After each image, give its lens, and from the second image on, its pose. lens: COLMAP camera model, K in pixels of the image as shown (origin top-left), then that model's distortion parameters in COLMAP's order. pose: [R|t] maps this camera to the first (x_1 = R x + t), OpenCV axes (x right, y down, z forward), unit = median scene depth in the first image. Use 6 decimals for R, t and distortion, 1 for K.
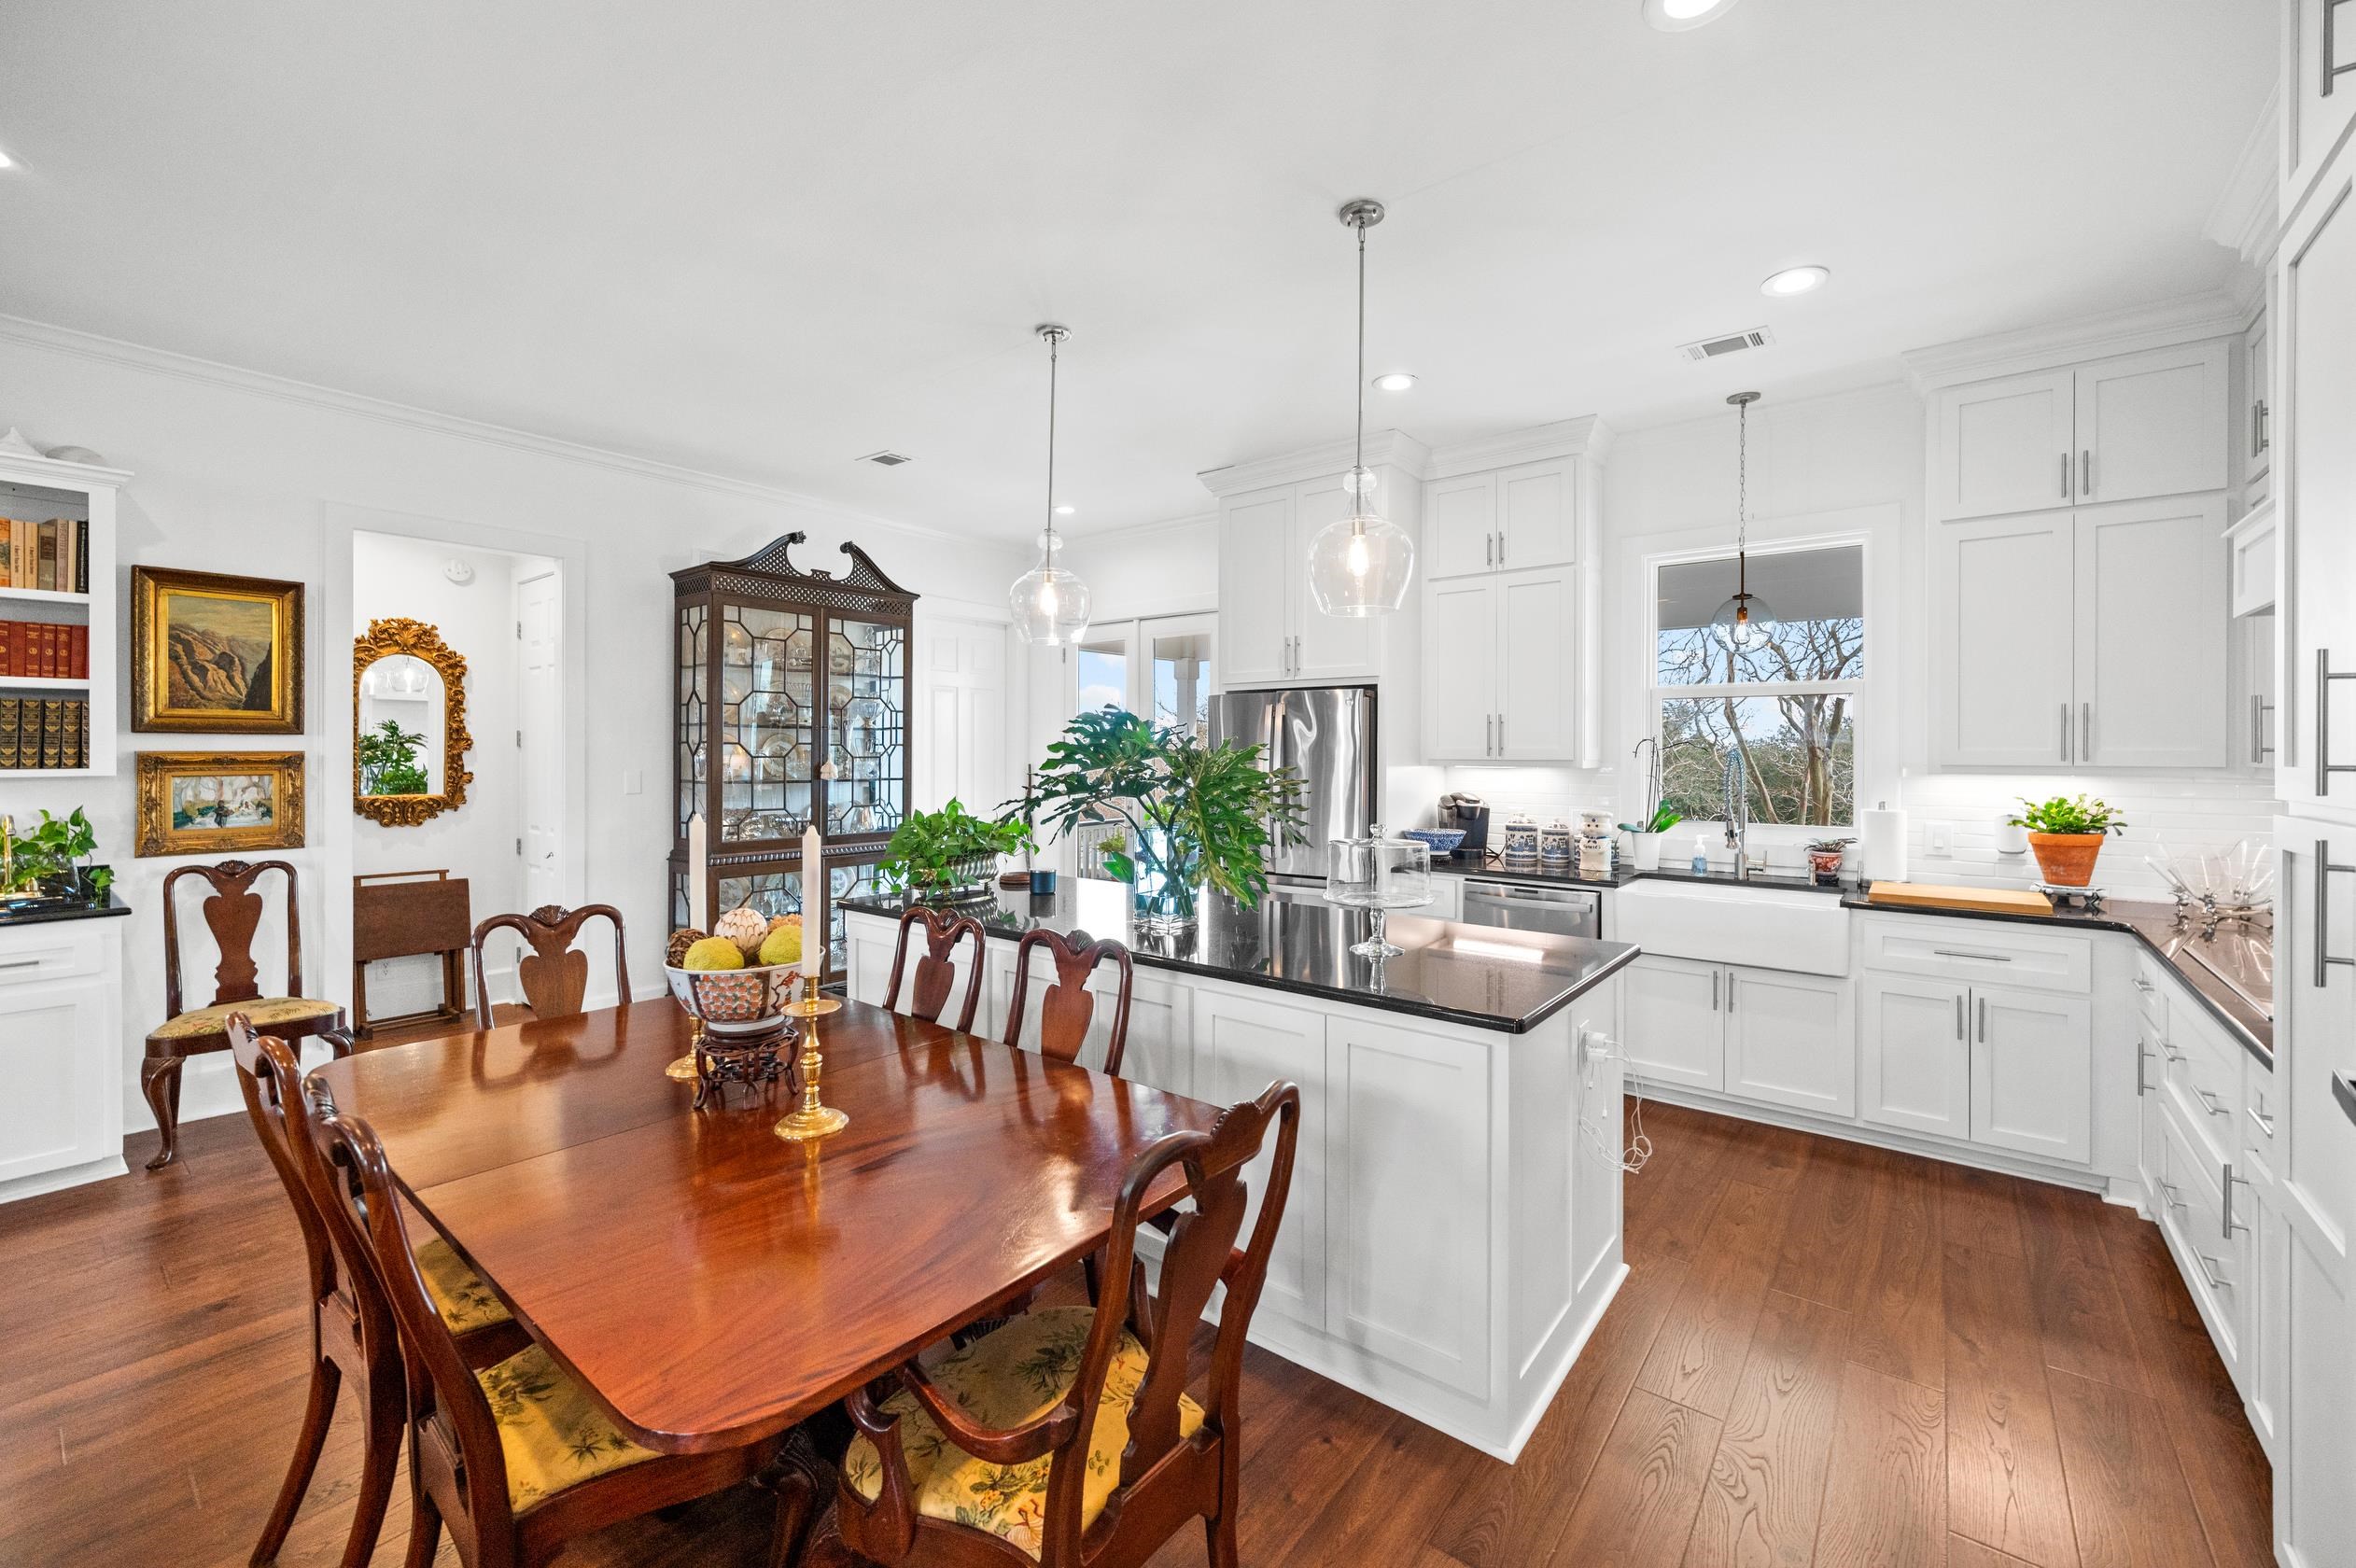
lens RADIAL K [[950.8, 0, 1190.8], [0, 950.8, 758.4], [0, 0, 1]] dist [0.002879, -0.000502]
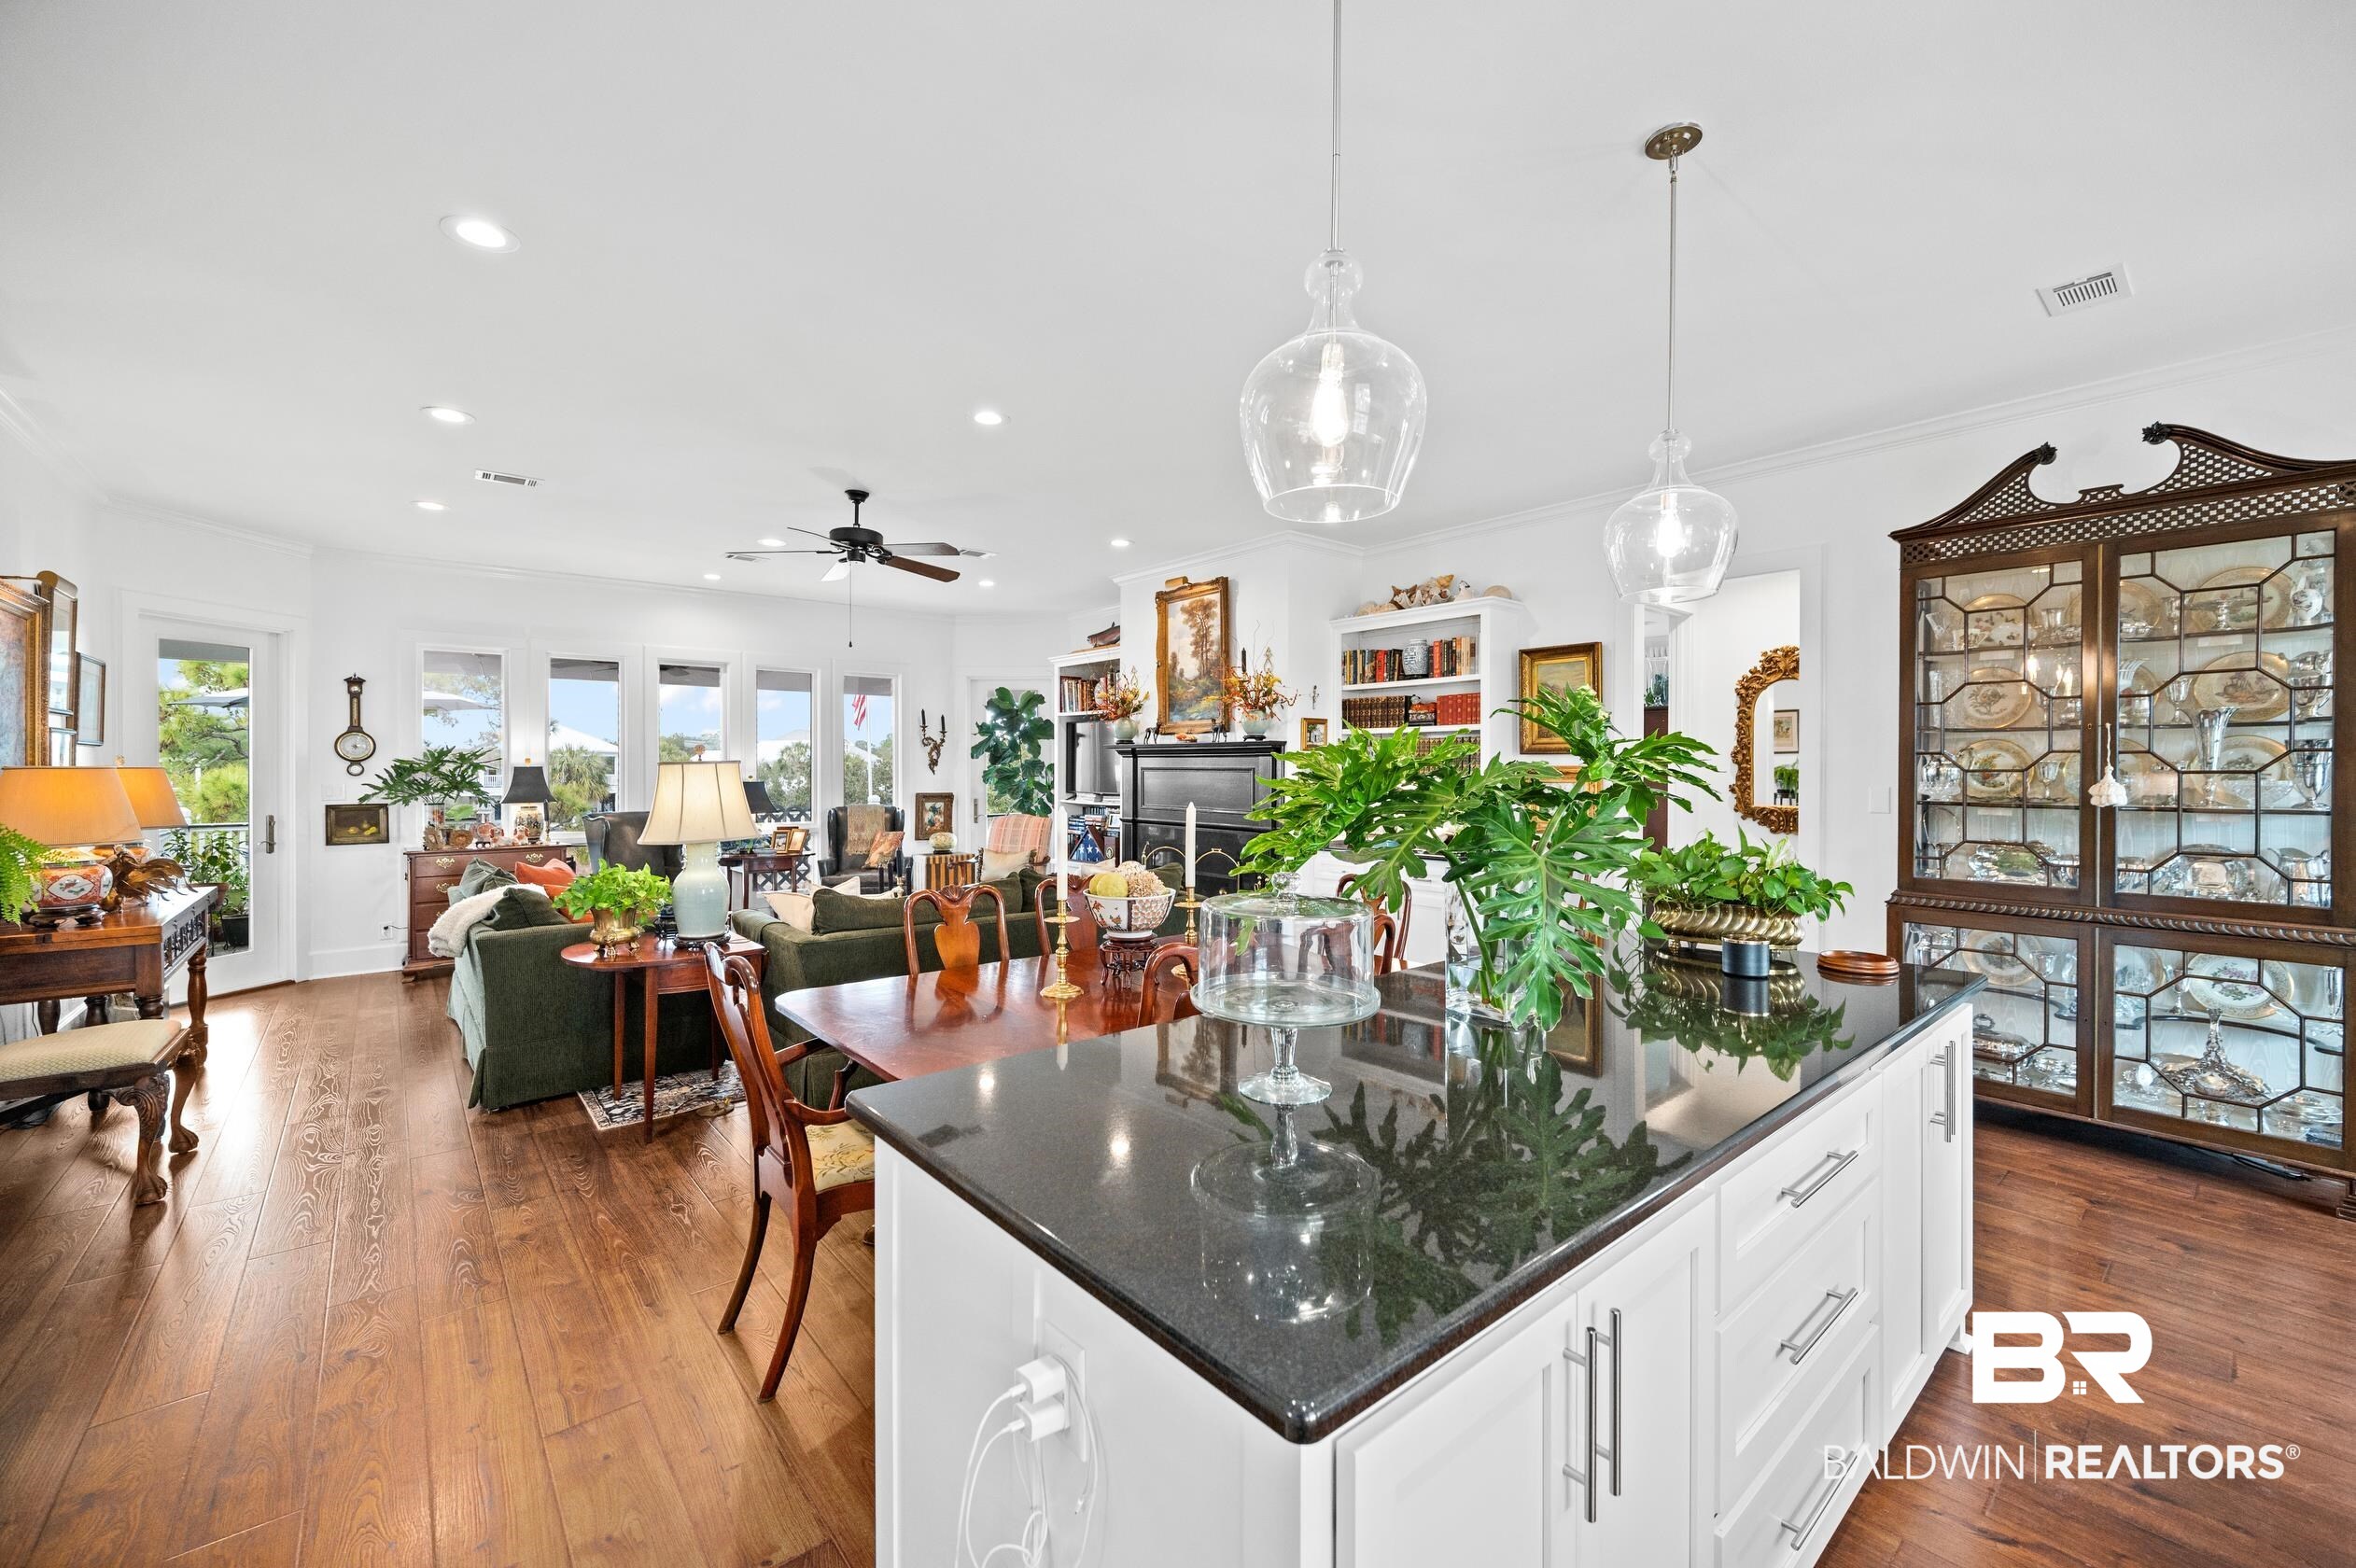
lens RADIAL K [[950.8, 0, 1168.5], [0, 950.8, 765.7], [0, 0, 1]] dist [0.002879, -0.000502]
pose [[-0.215543, -0.002917, -0.976490, 0.539784], [-0.006063, 0.999980, -0.001649, -0.002552], [0.976476, 0.005565, -0.215556, 0.726426]]
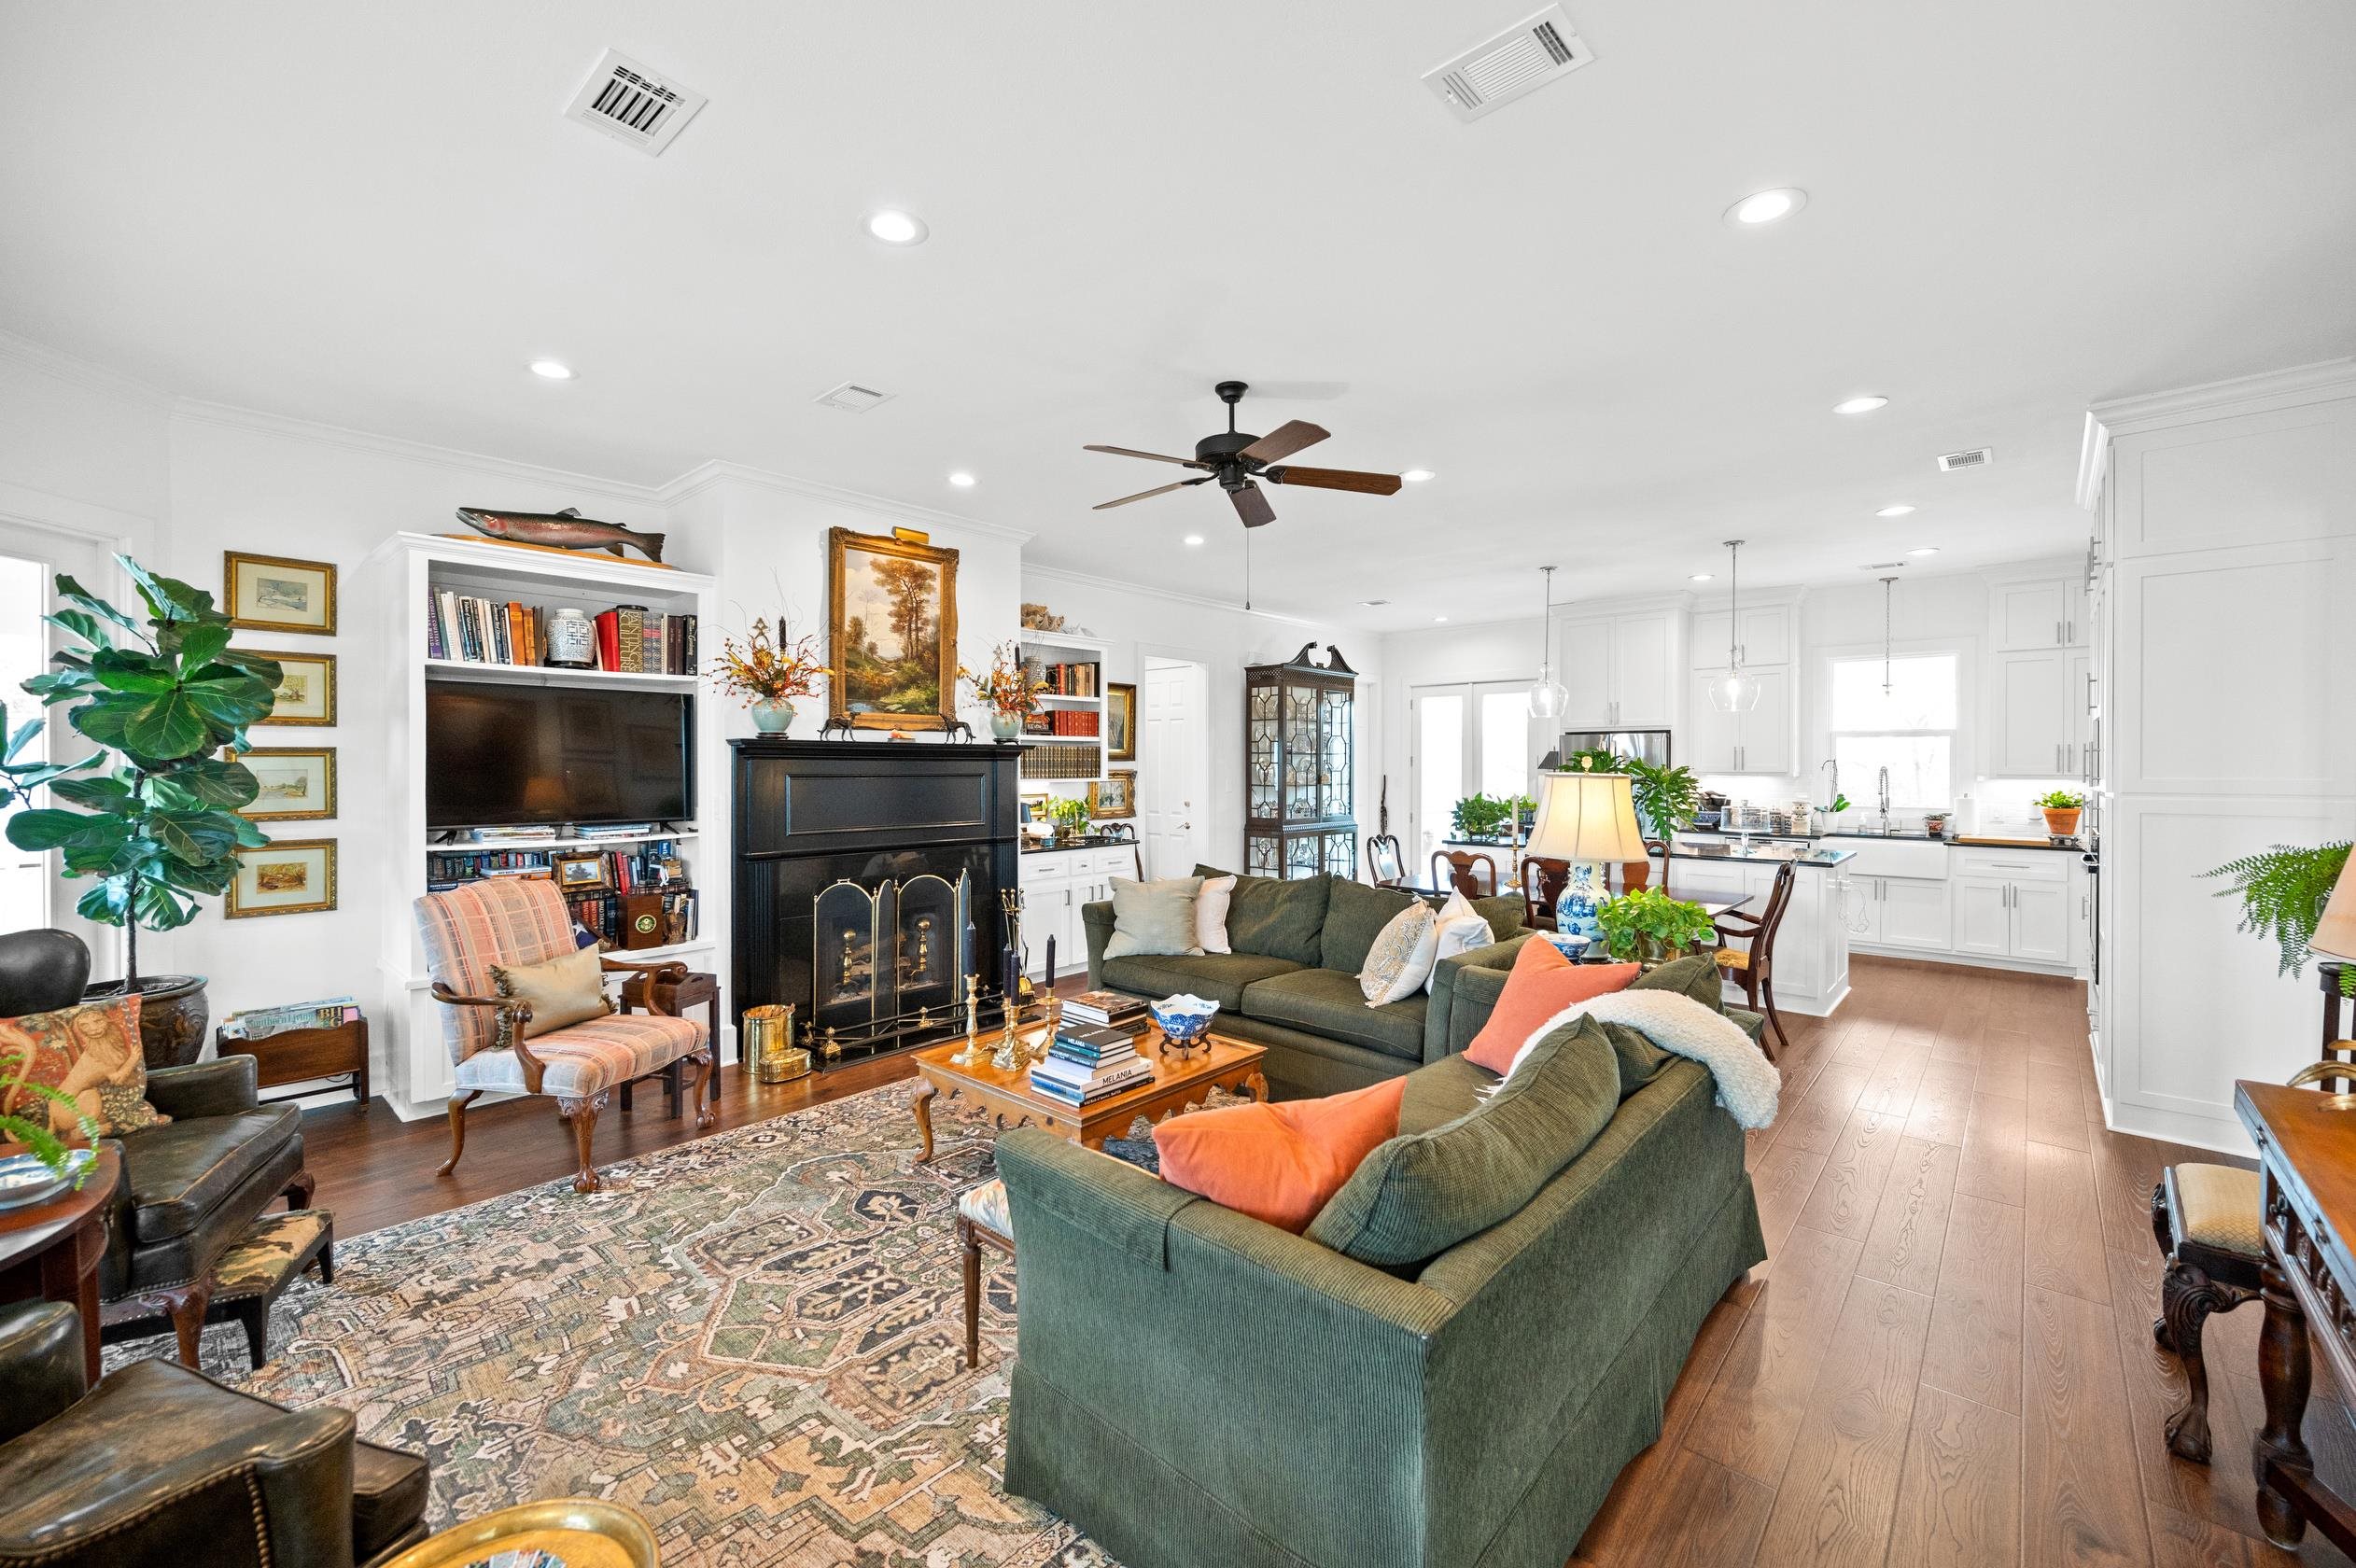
lens RADIAL K [[950.8, 0, 1188.6], [0, 950.8, 772.9], [0, 0, 1]] dist [0.002879, -0.000502]
pose [[0.998046, -0.002283, -0.062435, -0.725359], [0.002486, 0.999992, 0.003163, -0.006362], [0.062427, -0.003312, 0.998044, -1.024764]]
